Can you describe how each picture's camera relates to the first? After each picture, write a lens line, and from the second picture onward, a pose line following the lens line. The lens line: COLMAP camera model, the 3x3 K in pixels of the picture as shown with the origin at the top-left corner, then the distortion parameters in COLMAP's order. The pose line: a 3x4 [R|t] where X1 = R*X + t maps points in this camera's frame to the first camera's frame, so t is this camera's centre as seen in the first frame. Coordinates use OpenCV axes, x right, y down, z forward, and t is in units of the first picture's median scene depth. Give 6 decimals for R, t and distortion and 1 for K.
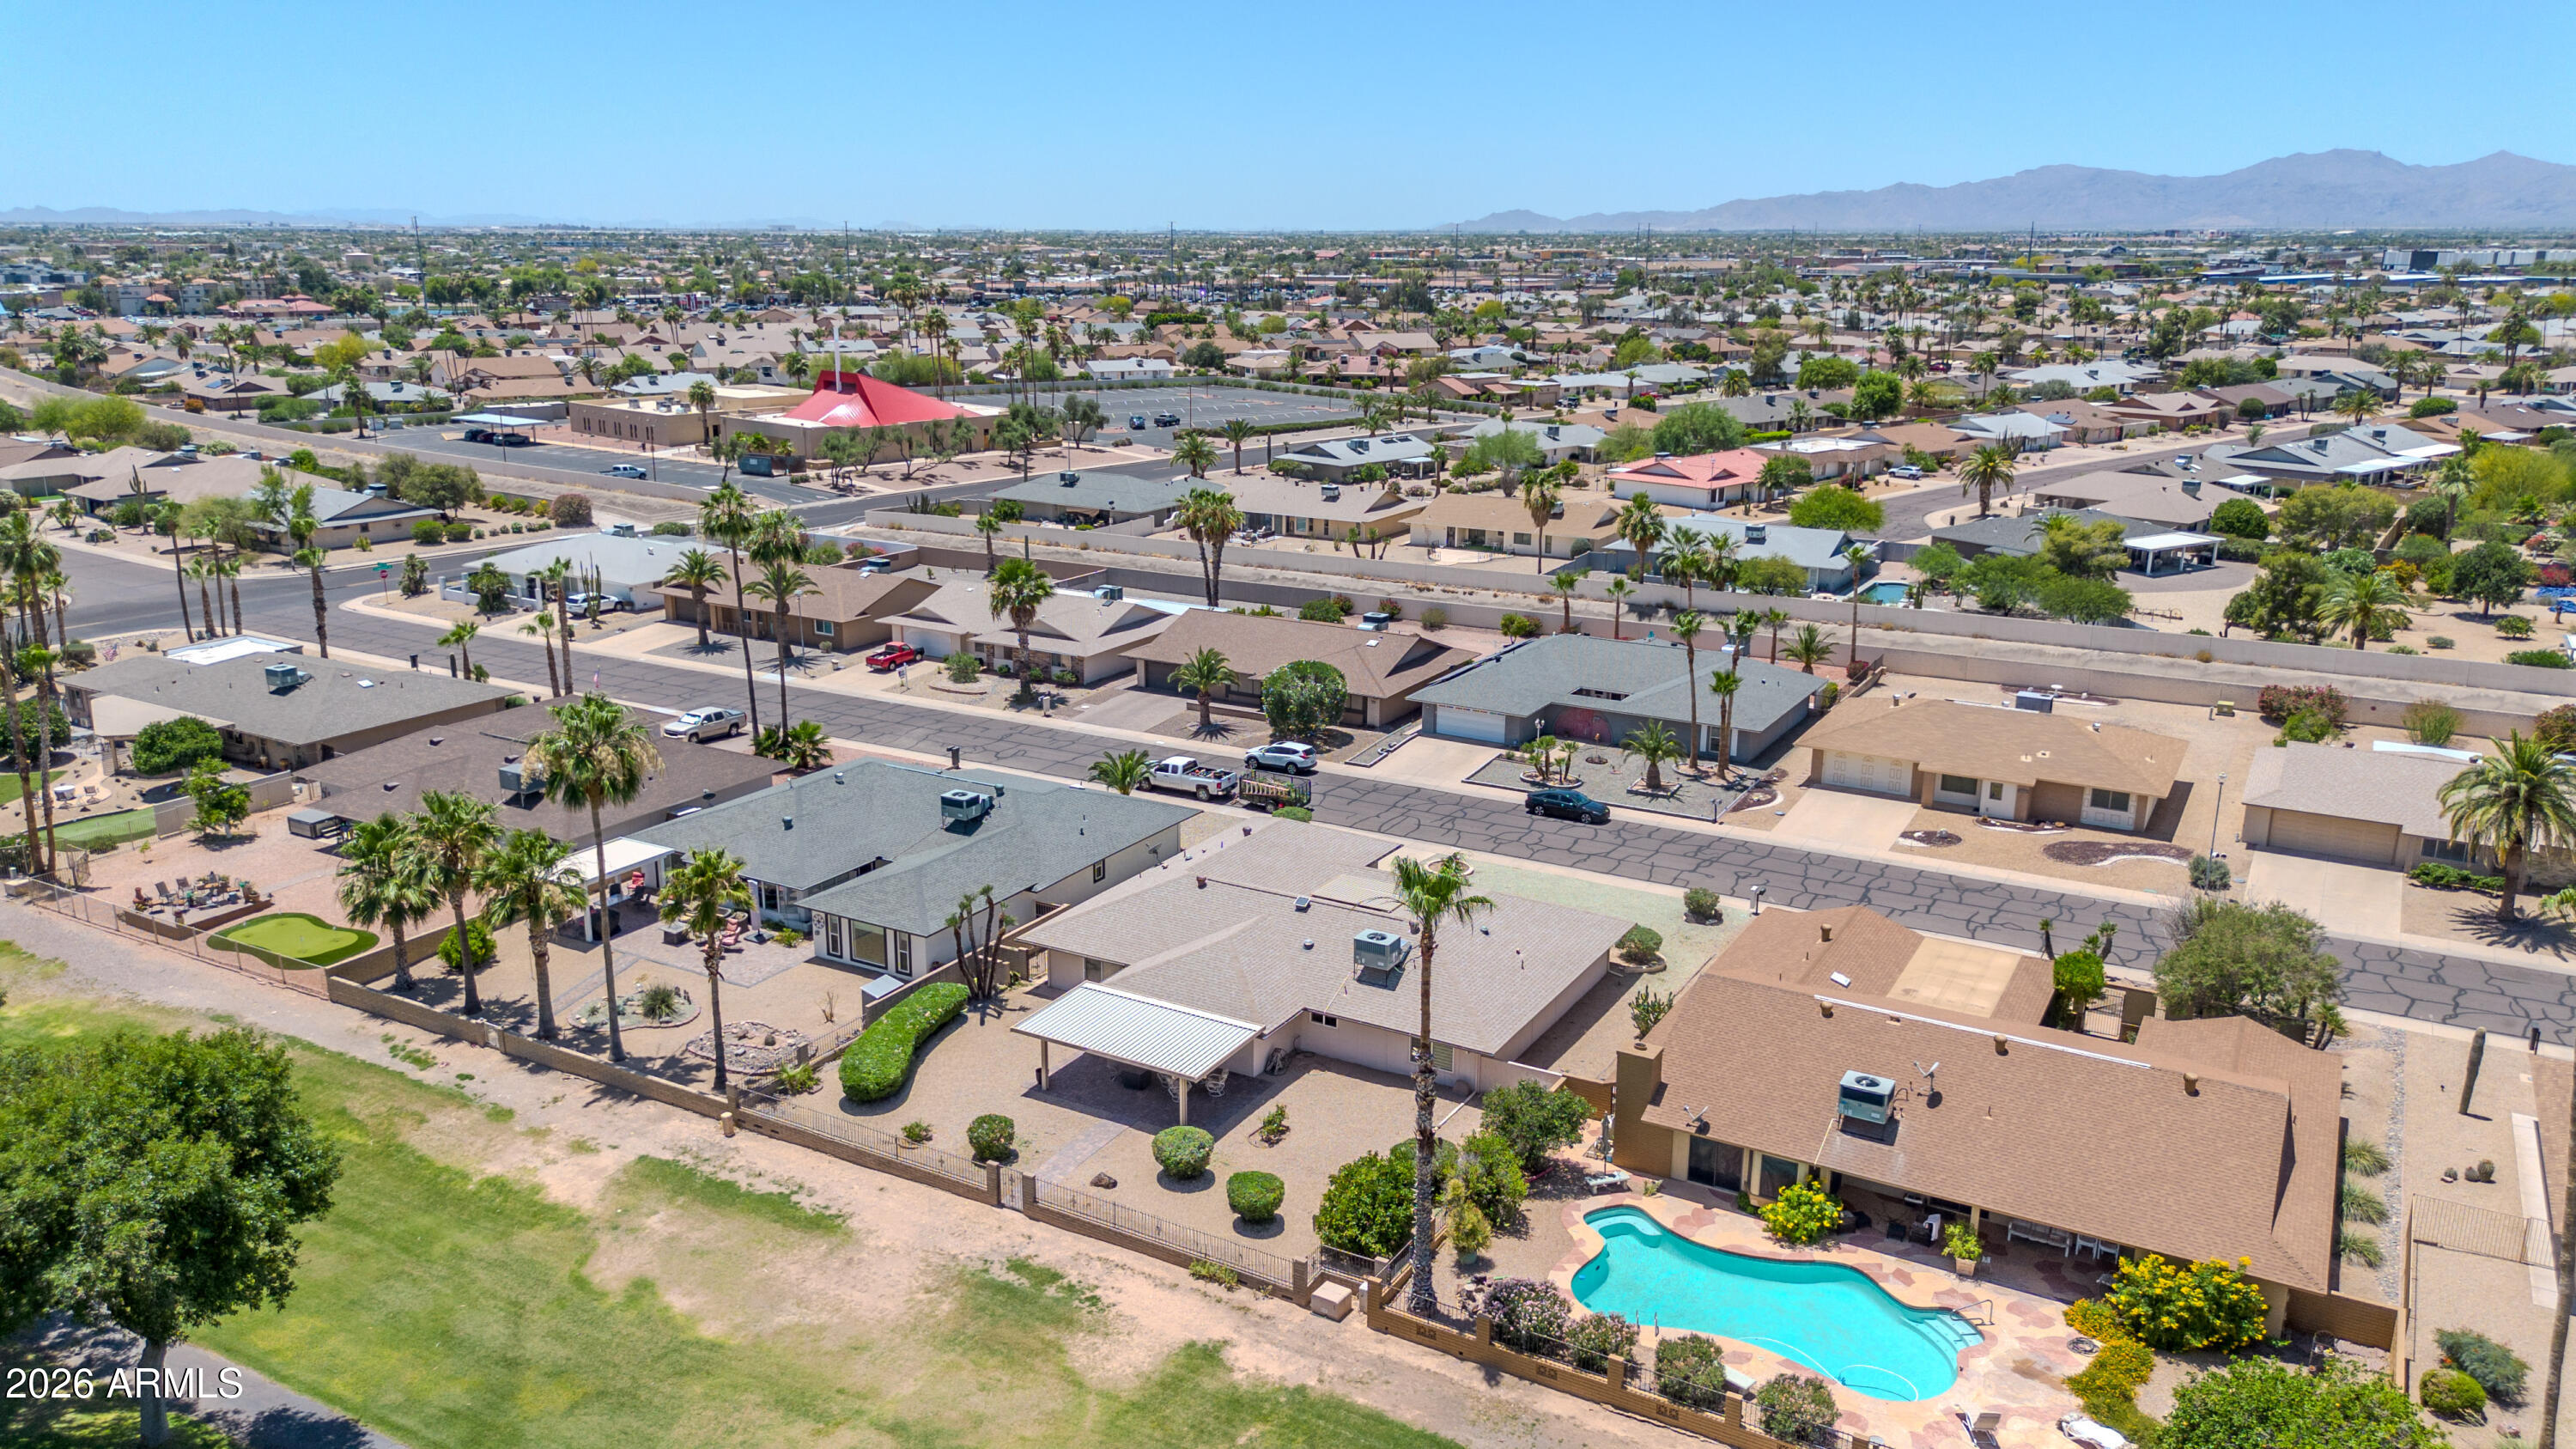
lens RADIAL K [[1835.5, 0, 1287.7], [0, 1835.5, 708.3], [0, 0, 1]] dist [0.070184, -0.077131]
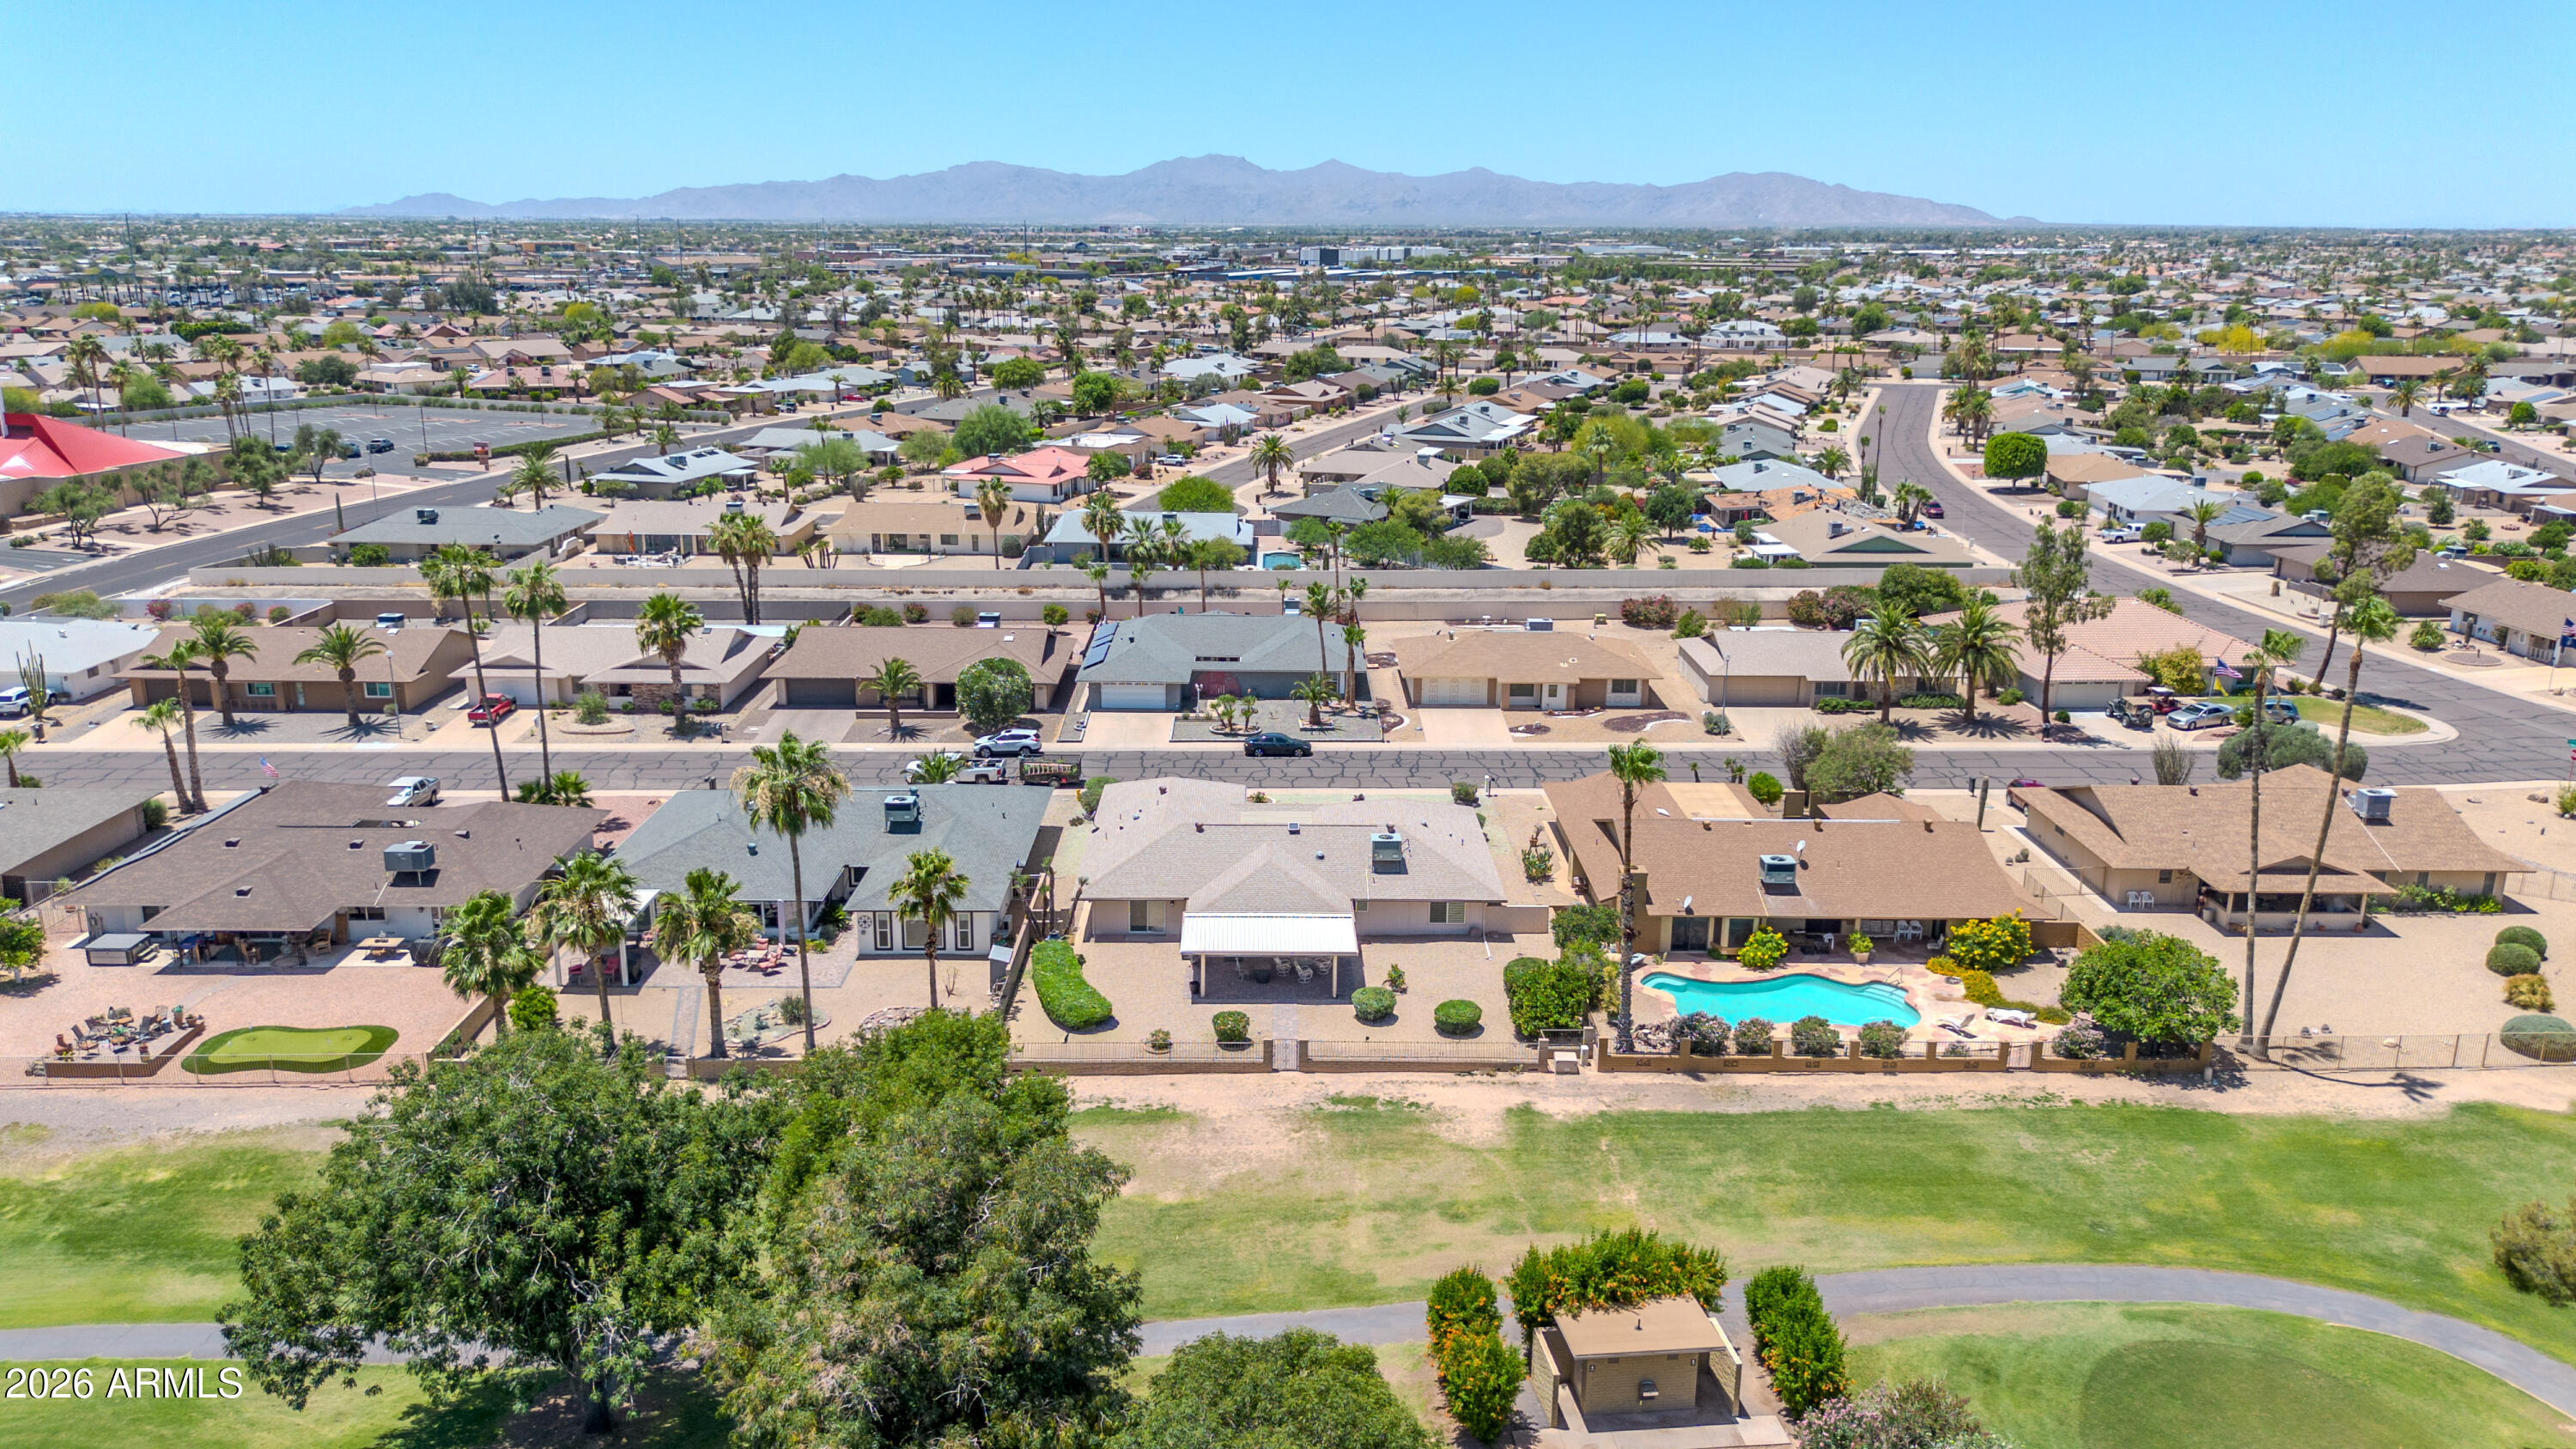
lens RADIAL K [[1835.5, 0, 1287.7], [0, 1835.5, 708.3], [0, 0, 1]] dist [0.070184, -0.077131]
pose [[0.859442, -0.127114, 0.495178, -0.442574], [0.124309, 0.991486, 0.038766, -0.018663], [-0.495890, 0.028238, 0.867926, -0.076554]]
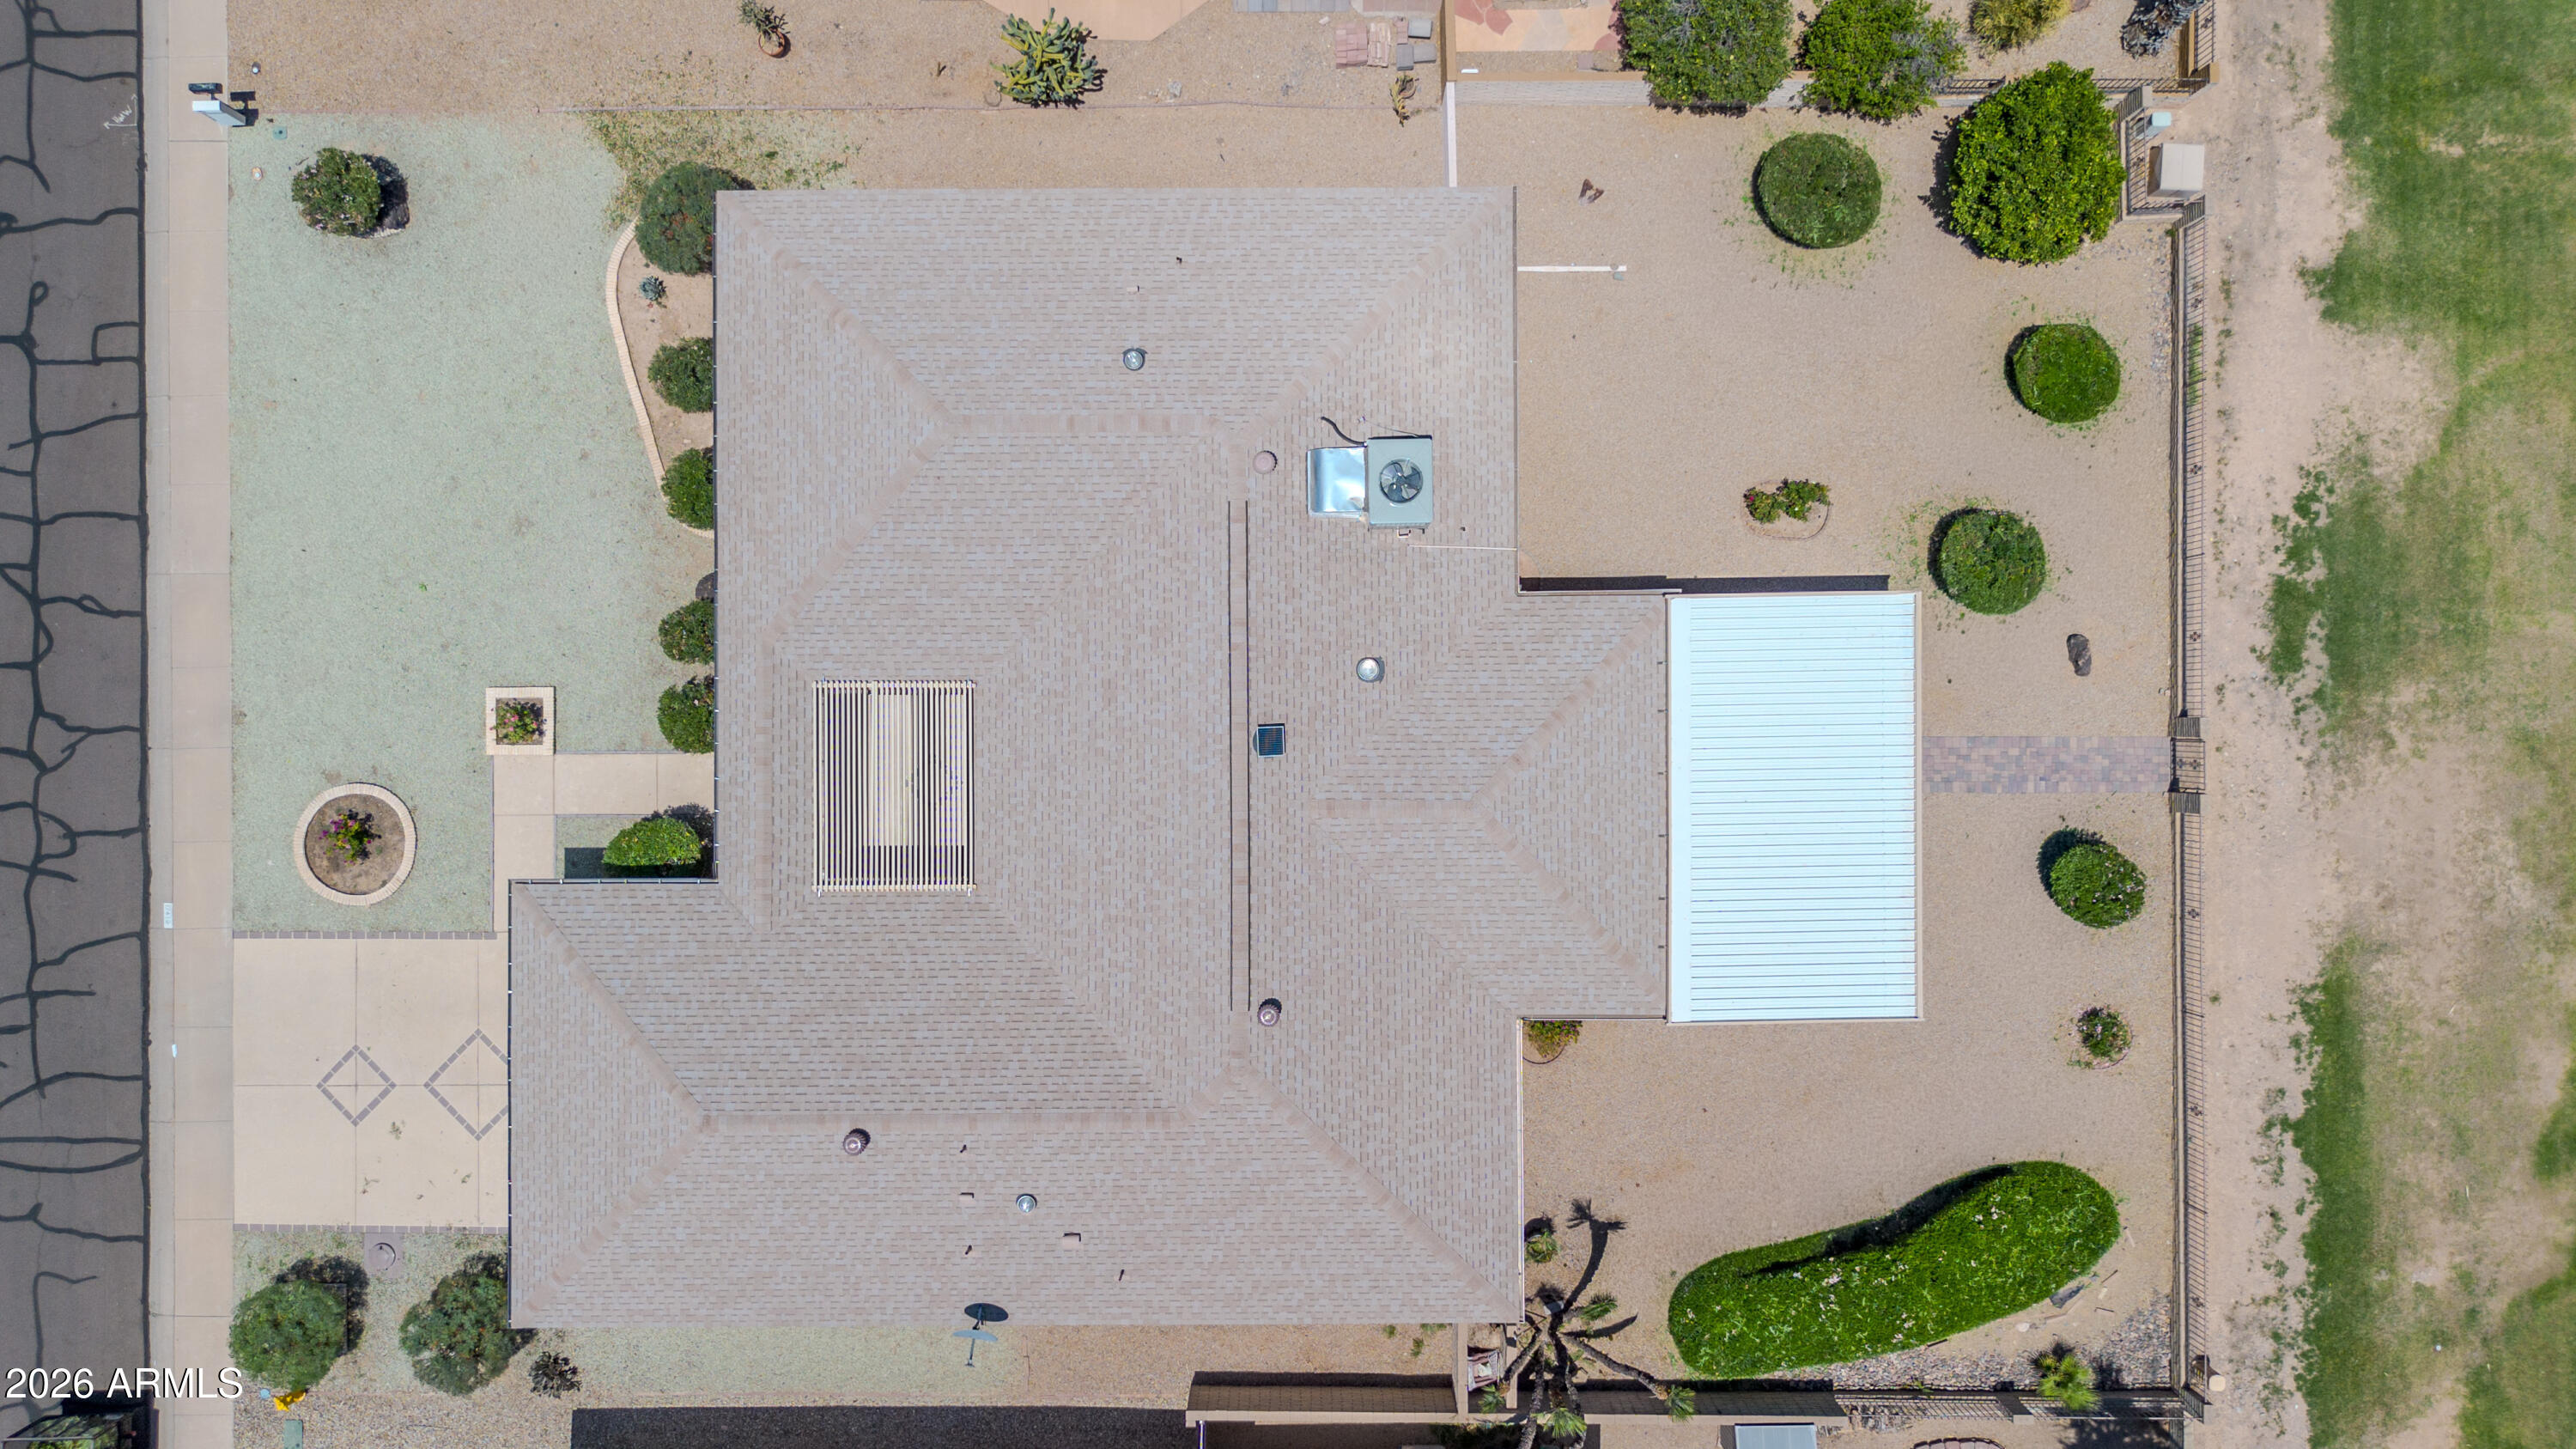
lens RADIAL K [[1835.5, 0, 1287.7], [0, 1835.5, 708.3], [0, 0, 1]] dist [0.070184, -0.077131]
pose [[-0.504733, -0.863272, 0.002401, 0.008719], [0.222913, -0.127643, 0.966445, -0.231052], [-0.833999, 0.488332, 0.256861, 0.630794]]
